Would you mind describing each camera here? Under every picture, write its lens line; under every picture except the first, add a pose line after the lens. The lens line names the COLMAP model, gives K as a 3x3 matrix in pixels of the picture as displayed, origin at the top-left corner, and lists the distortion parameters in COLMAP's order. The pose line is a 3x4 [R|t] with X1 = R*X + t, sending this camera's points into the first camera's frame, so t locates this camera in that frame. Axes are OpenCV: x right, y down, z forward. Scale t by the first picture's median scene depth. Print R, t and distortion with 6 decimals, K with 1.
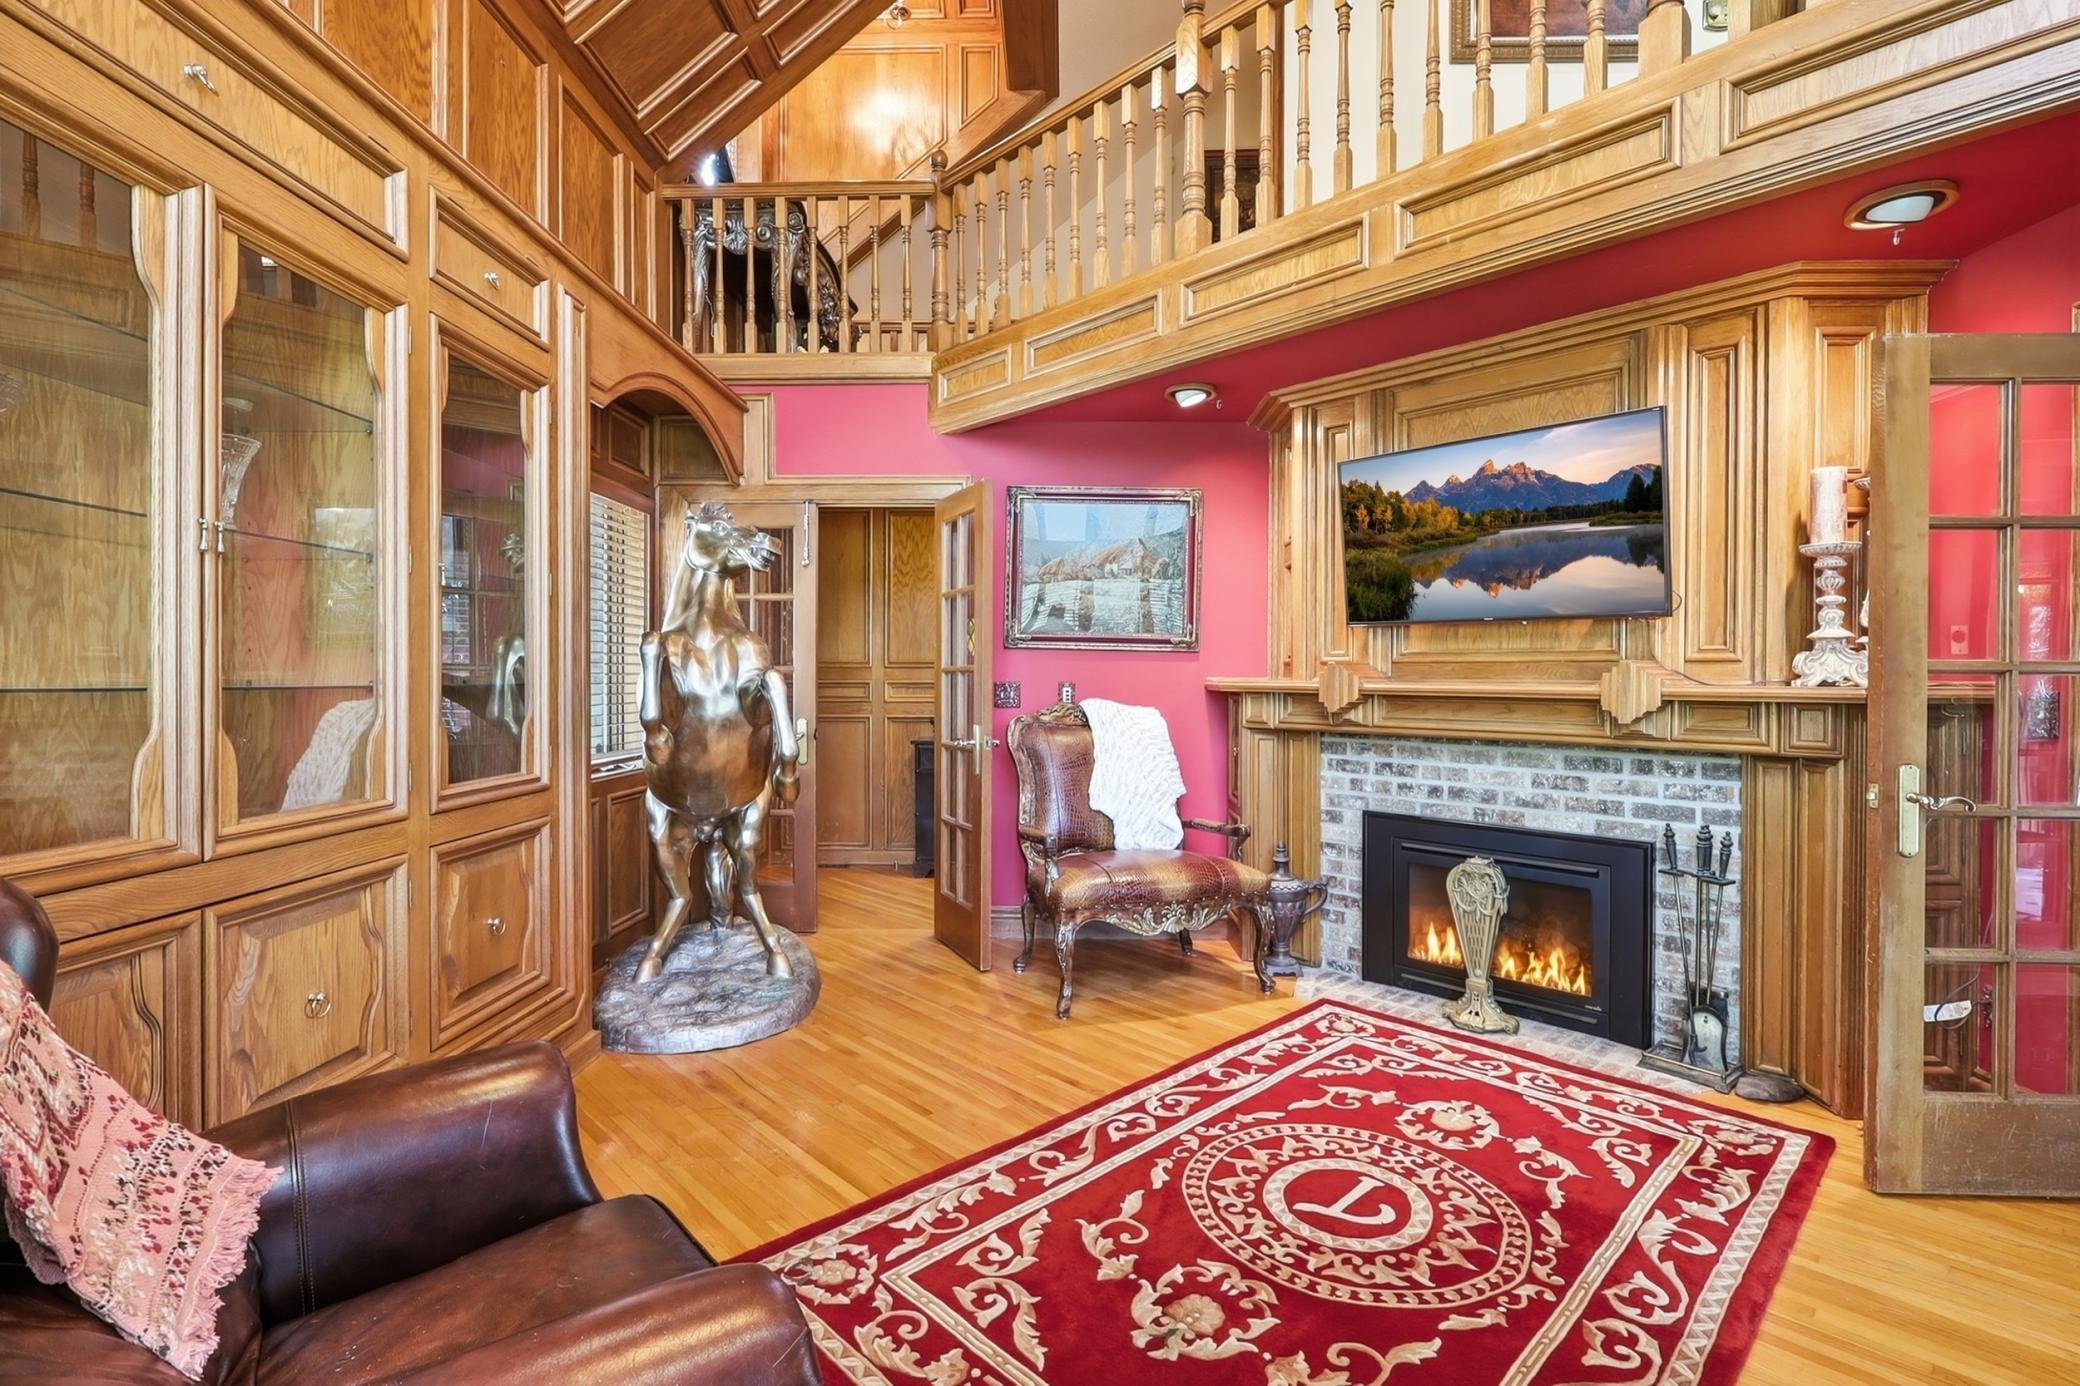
lens RADIAL K [[1002.2, 0, 1043.9], [0, 1002.2, 682.6], [0, 0, 1]] dist [-0.024000, -0.000163]
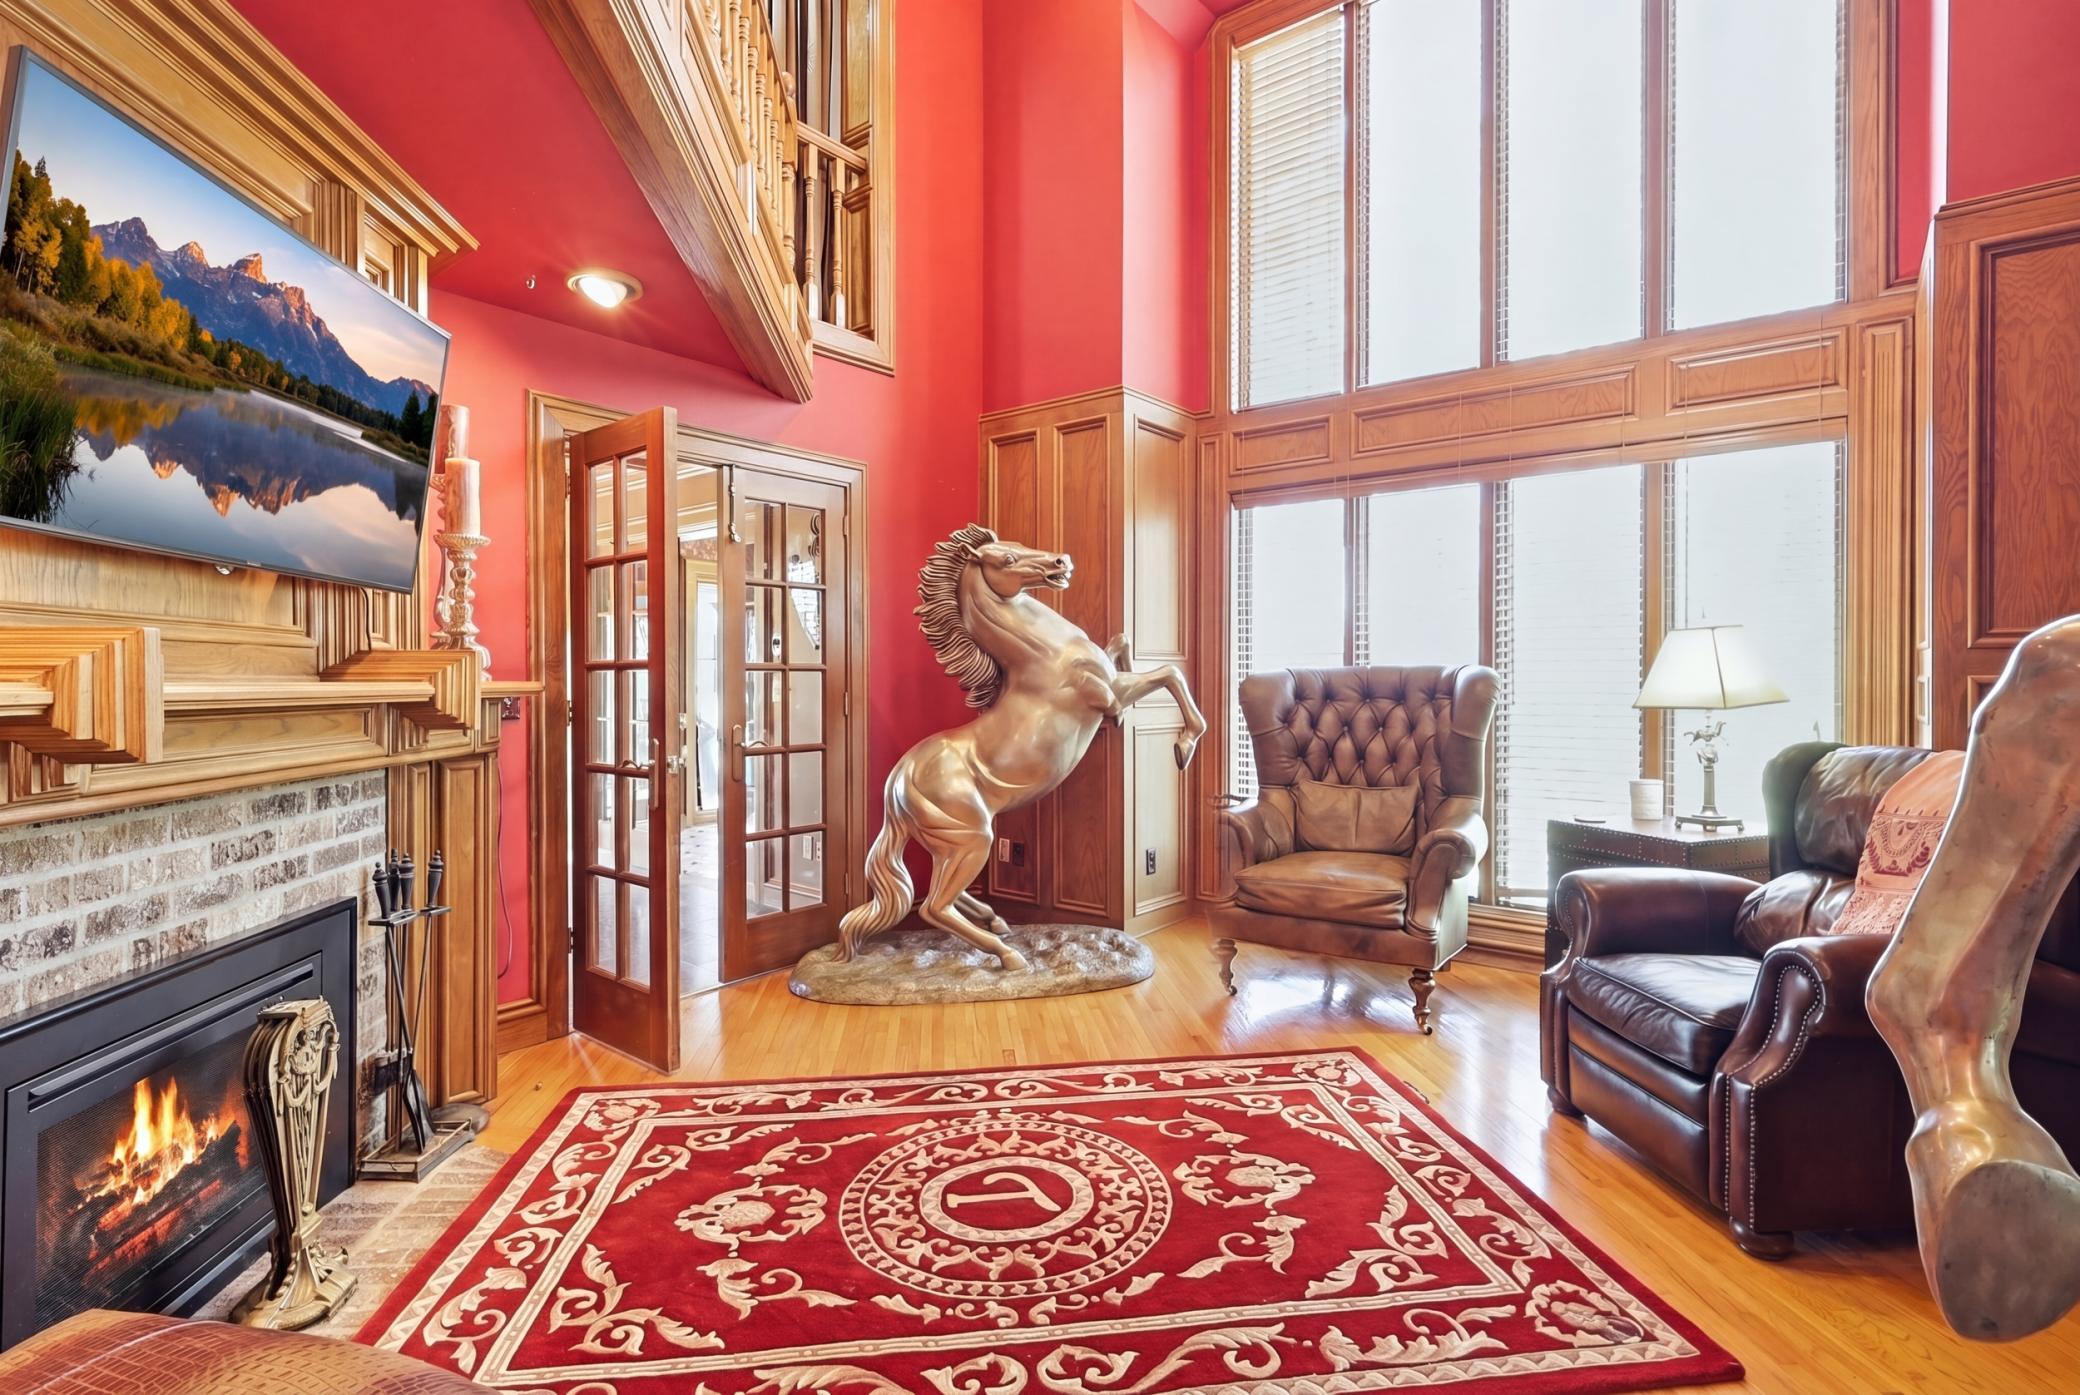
lens RADIAL K [[1002.2, 0, 1044.9], [0, 1002.2, 719.3], [0, 0, 1]] dist [-0.024000, -0.000163]
pose [[-0.803315, -0.024750, 0.595040, -0.297588], [0.008905, 0.998525, 0.053554, -0.003048], [-0.595488, 0.048320, -0.801910, 1.721136]]
